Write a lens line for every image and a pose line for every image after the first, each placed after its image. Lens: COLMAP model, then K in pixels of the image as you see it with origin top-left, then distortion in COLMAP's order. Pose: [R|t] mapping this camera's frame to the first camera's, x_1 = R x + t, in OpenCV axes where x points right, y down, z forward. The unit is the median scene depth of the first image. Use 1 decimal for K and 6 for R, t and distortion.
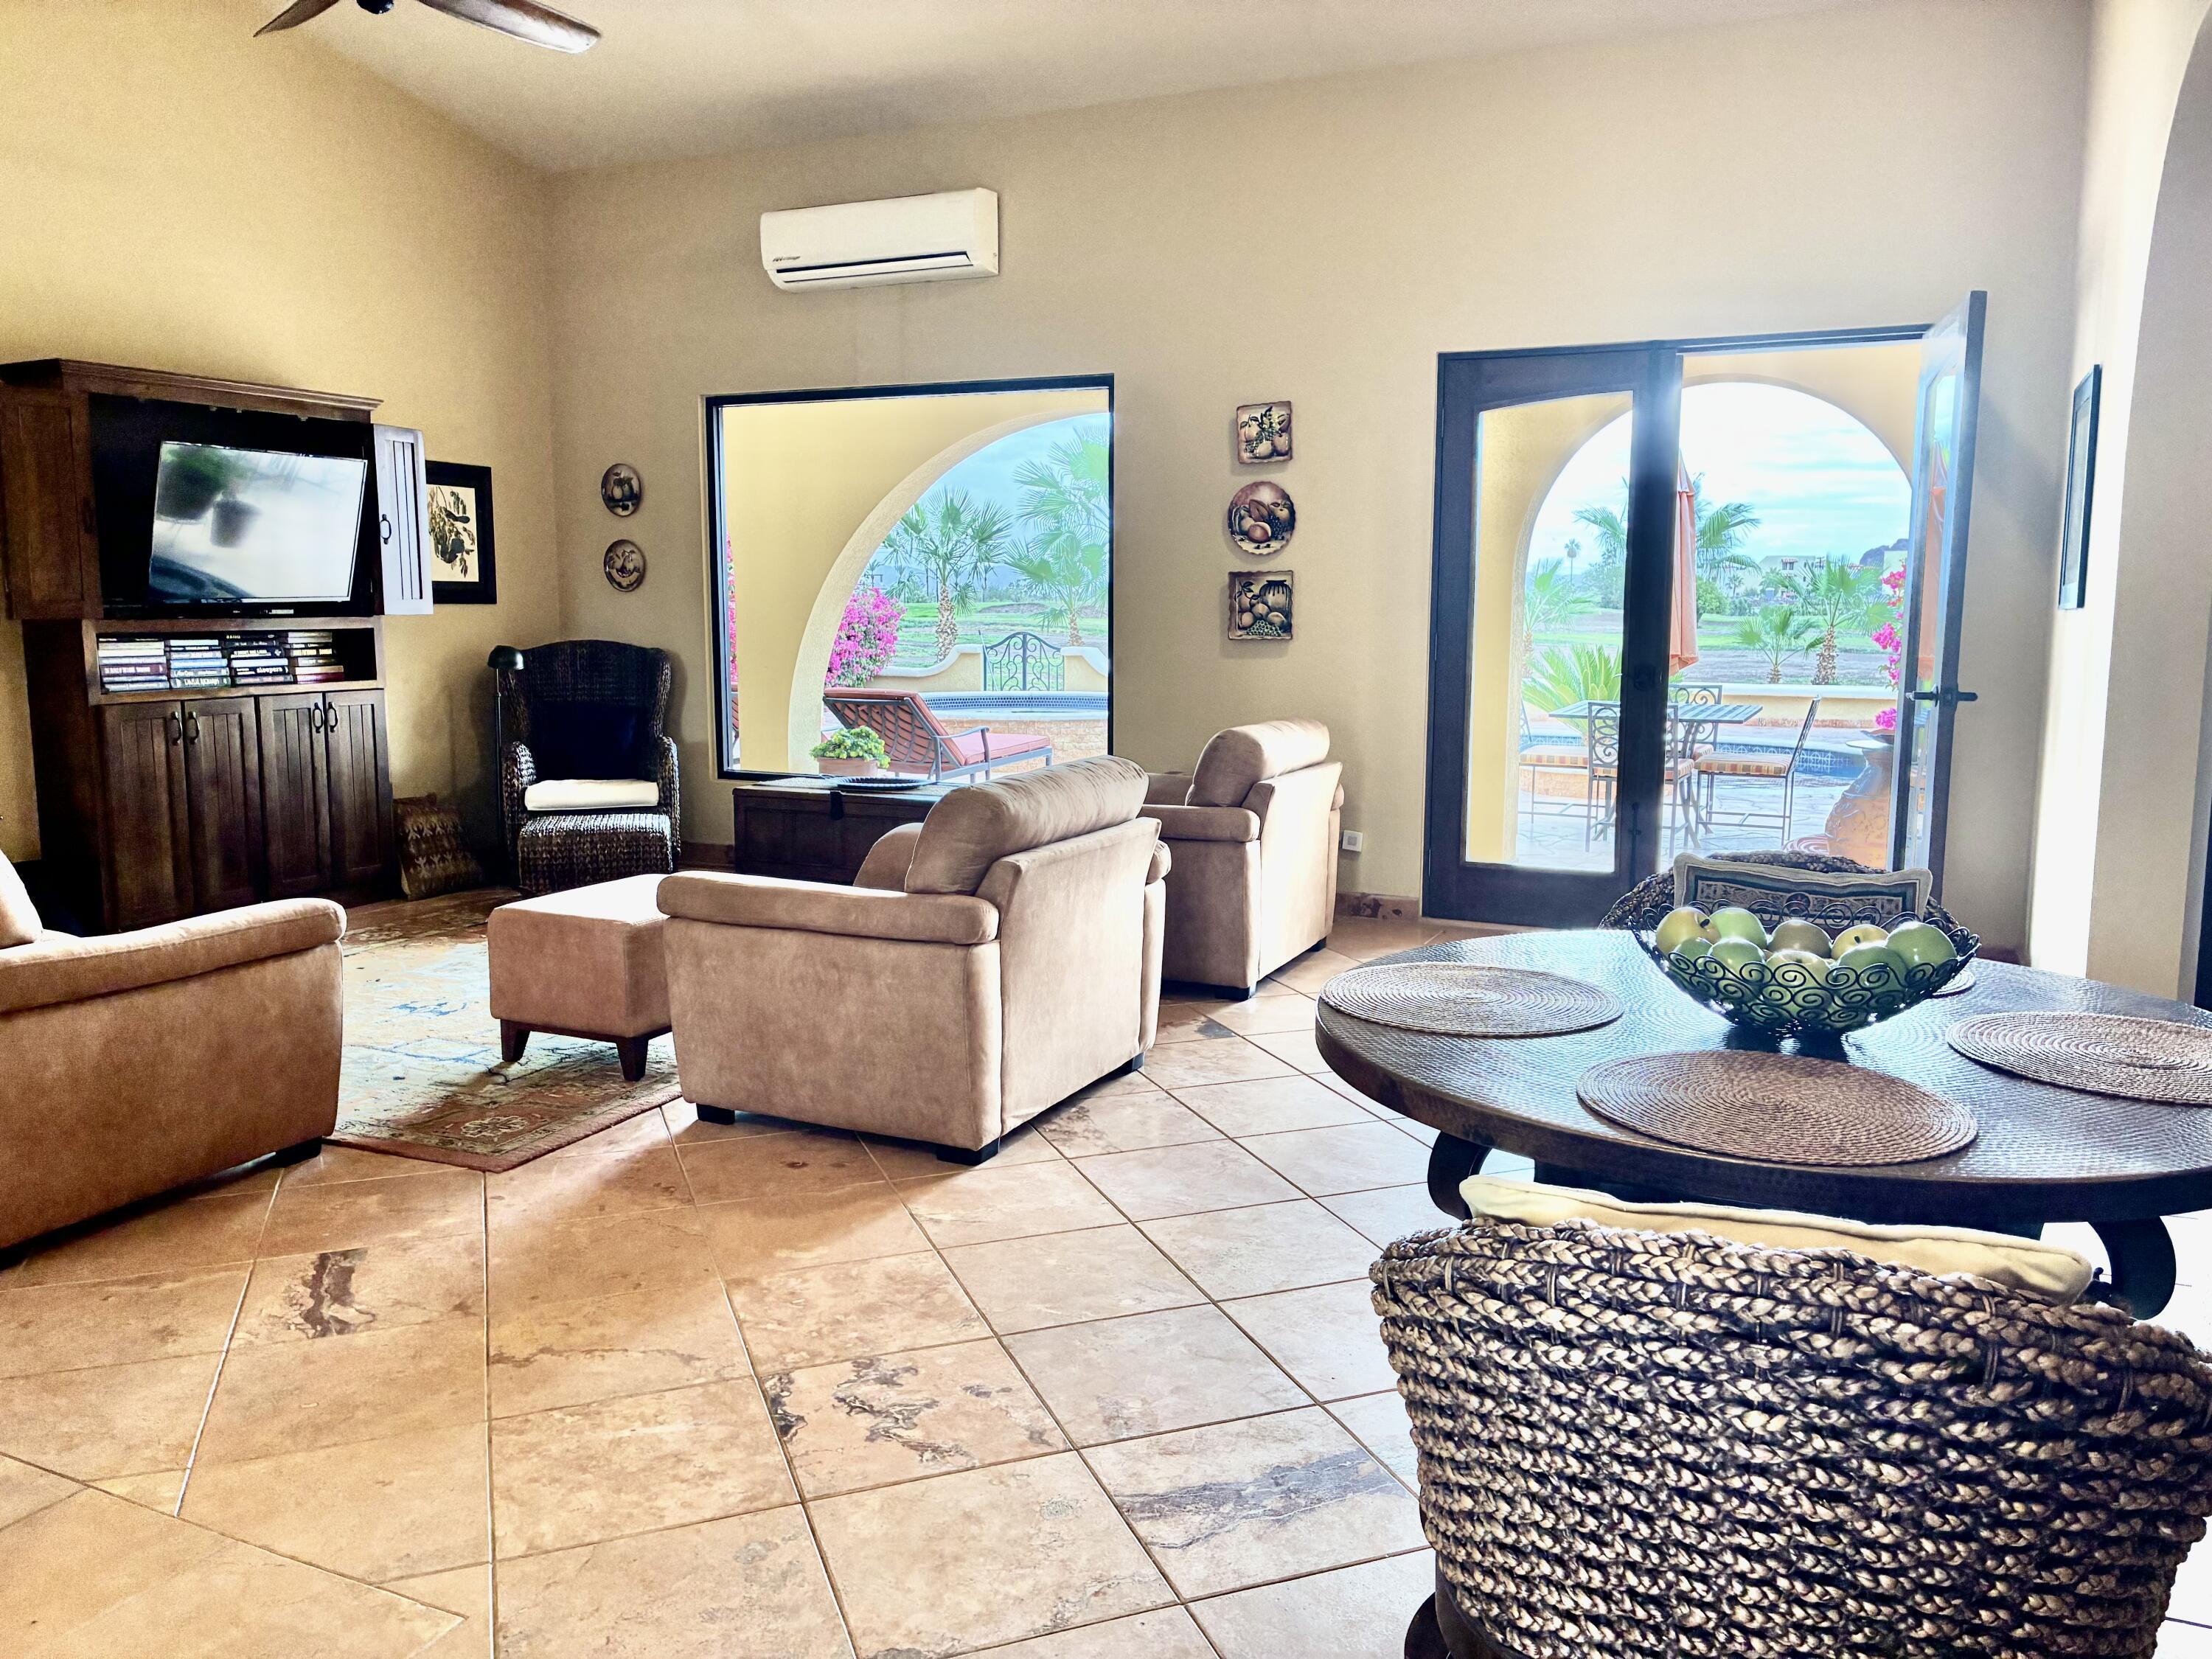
lens RADIAL K [[1682.7, 0, 1136.4], [0, 1682.7, 831.9], [0, 0, 1]] dist [0.046996, -0.056389]
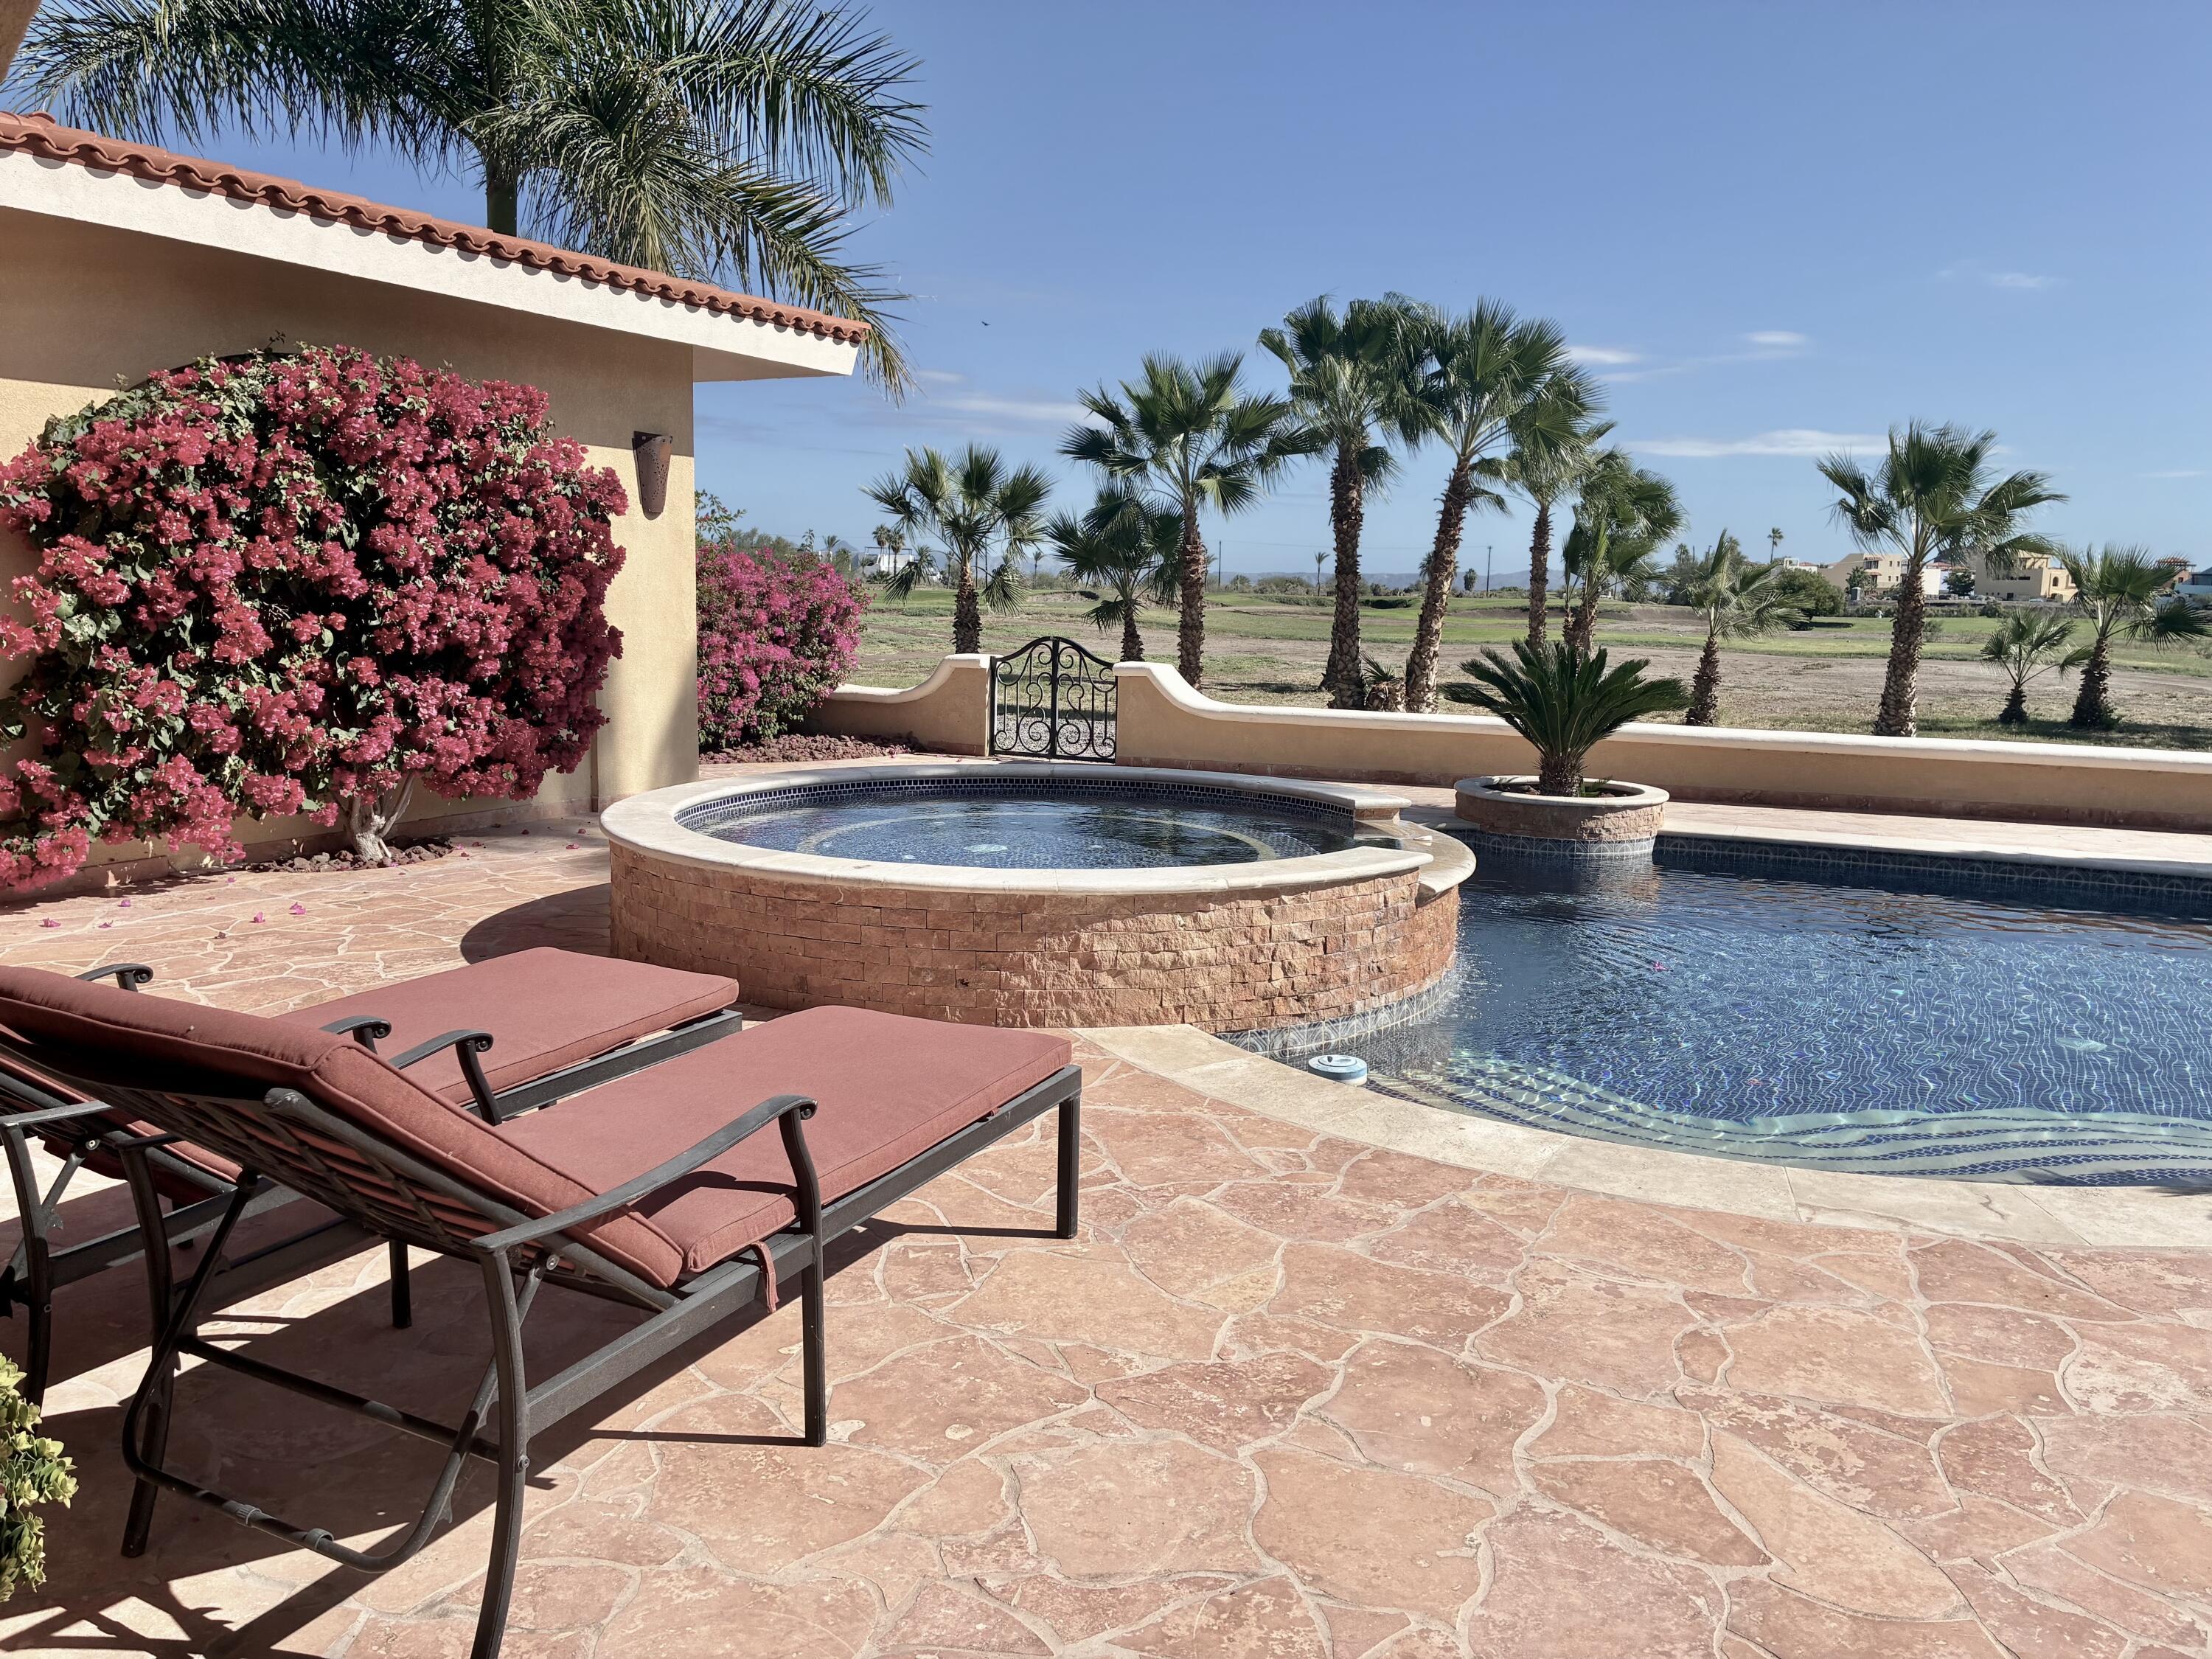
lens RADIAL K [[1682.7, 0, 1091.8], [0, 1682.7, 827.9], [0, 0, 1]] dist [0.046996, -0.056389]
pose [[0.998238, 0.025153, -0.053739, -0.018721], [-0.024910, 0.999676, 0.005175, -0.052341], [0.053852, -0.003827, 0.998542, 0.388993]]
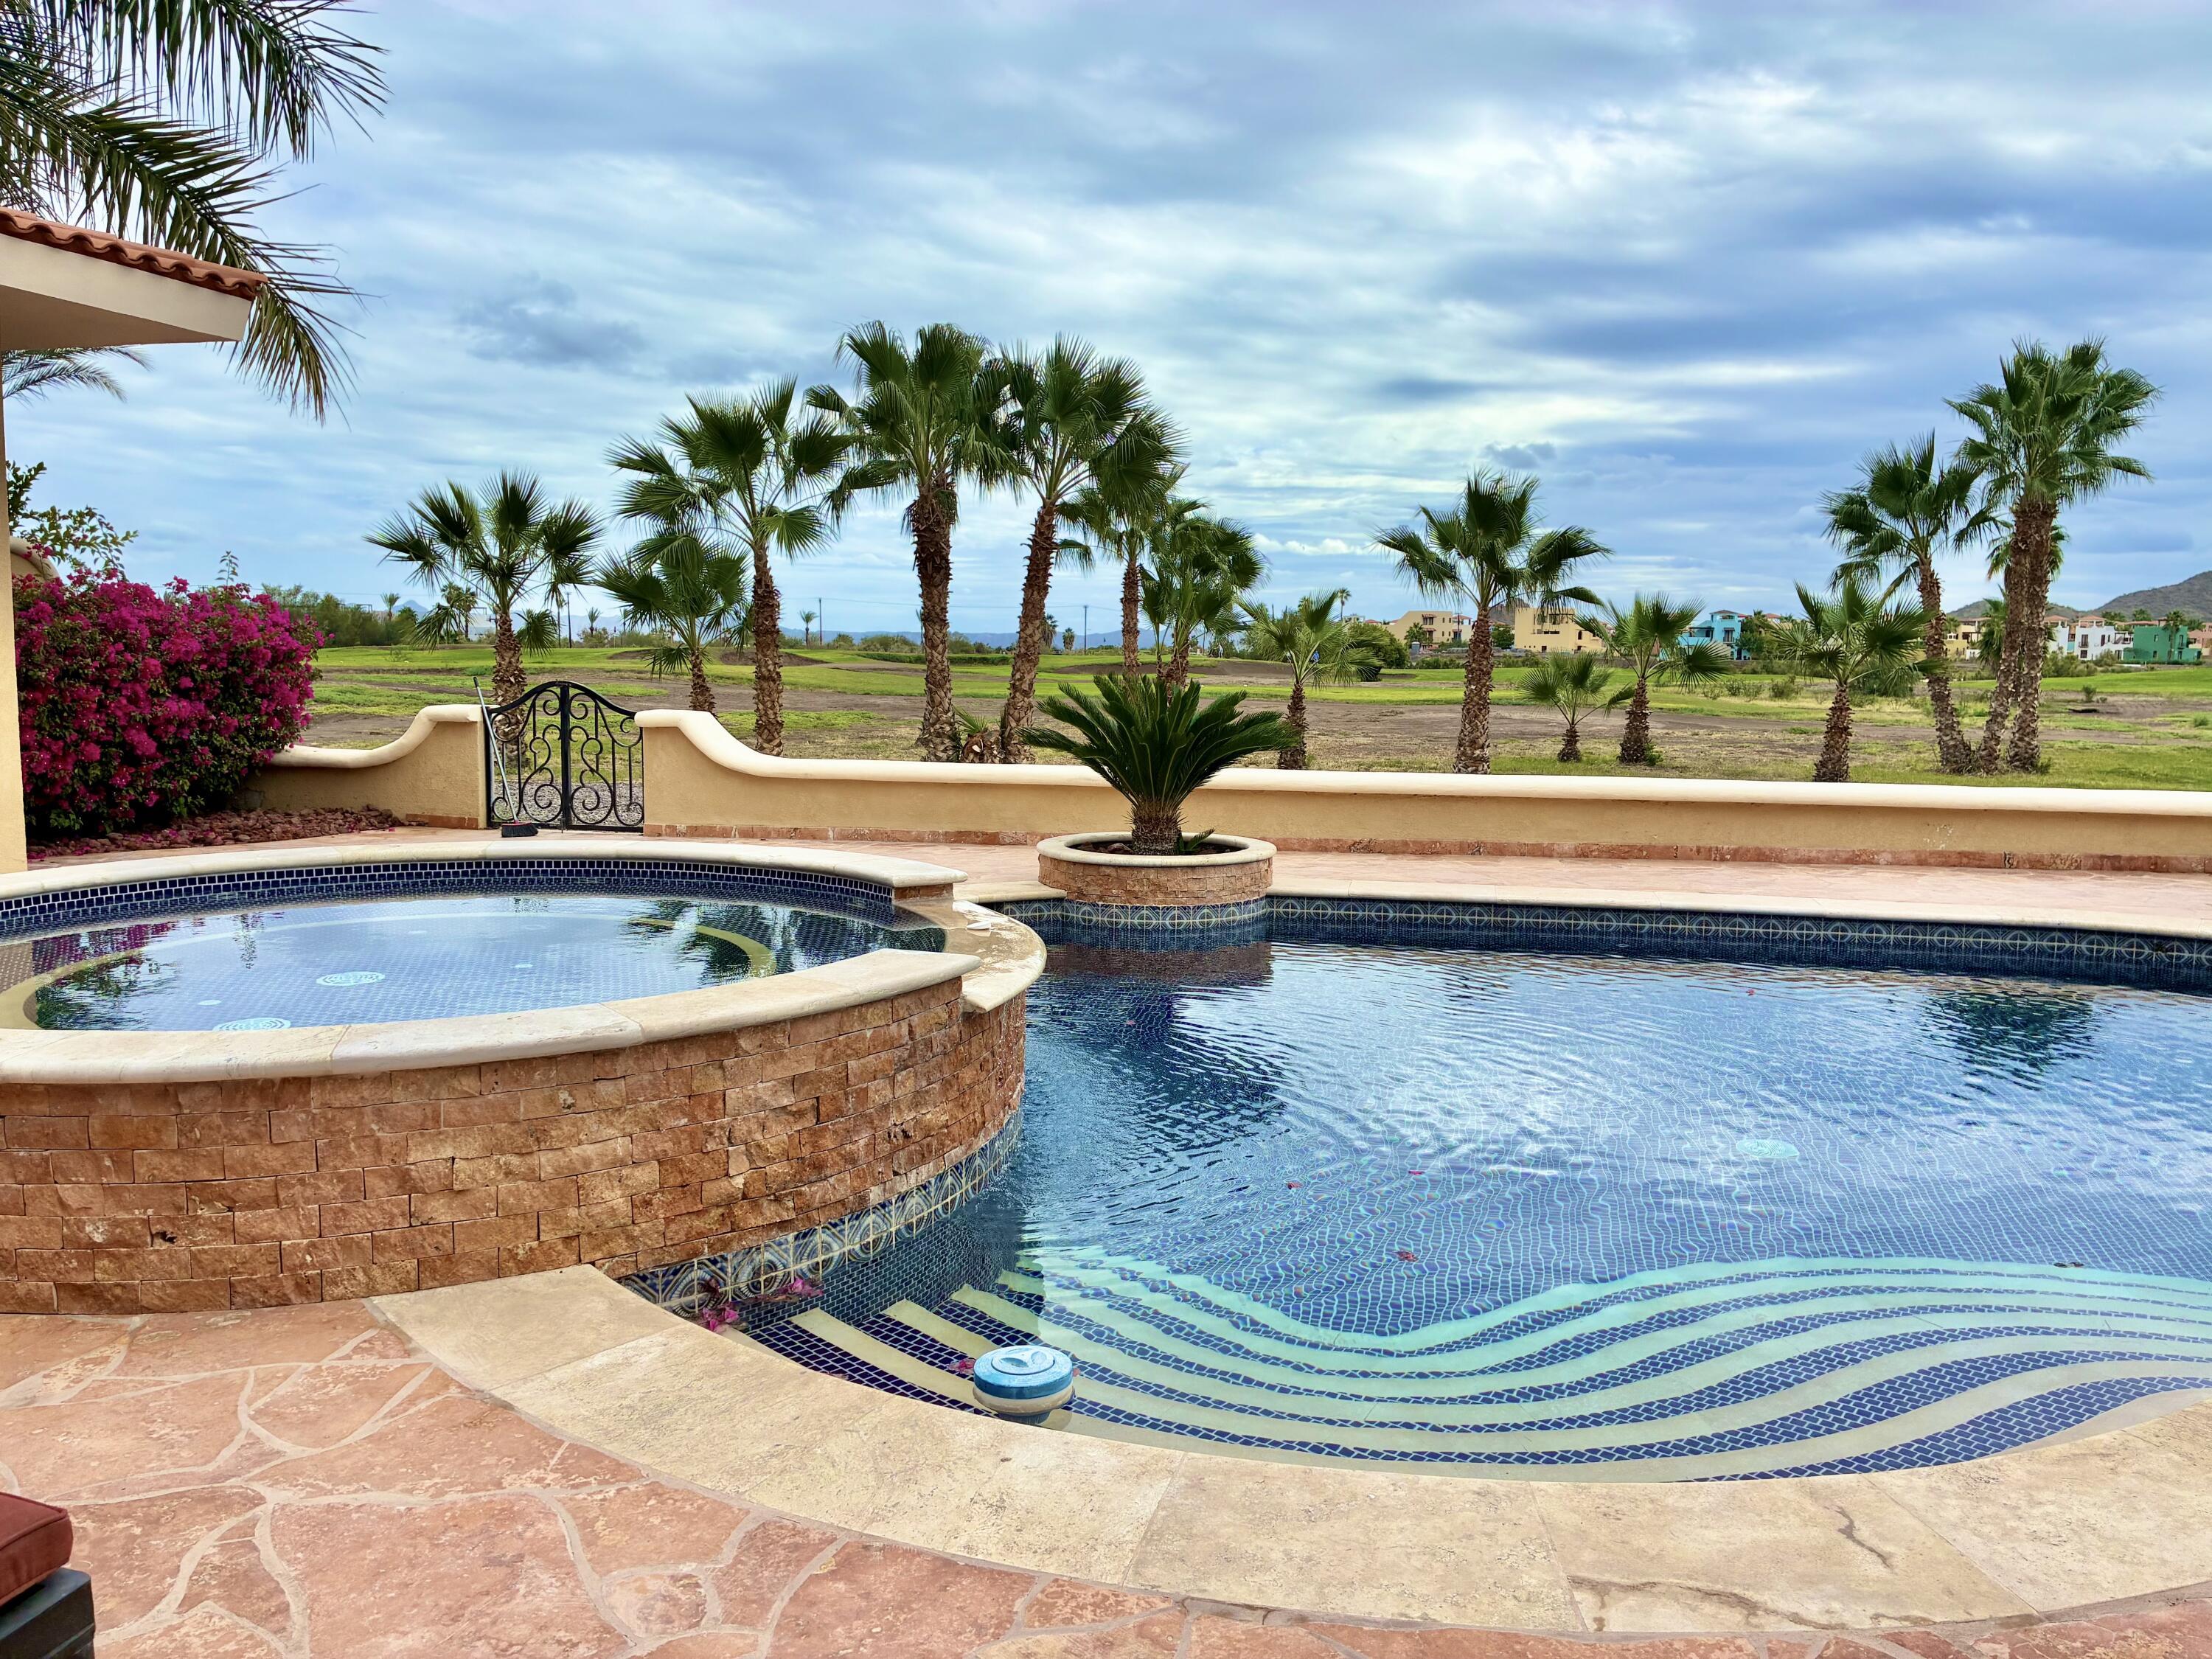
lens RADIAL K [[1682.7, 0, 1129.3], [0, 1682.7, 833.4], [0, 0, 1]] dist [0.046996, -0.056389]
pose [[0.980572, -0.013047, 0.195726, 0.000144], [0.018623, 0.999471, -0.026674, -0.056286], [-0.195274, 0.029800, 0.980296, 0.469328]]
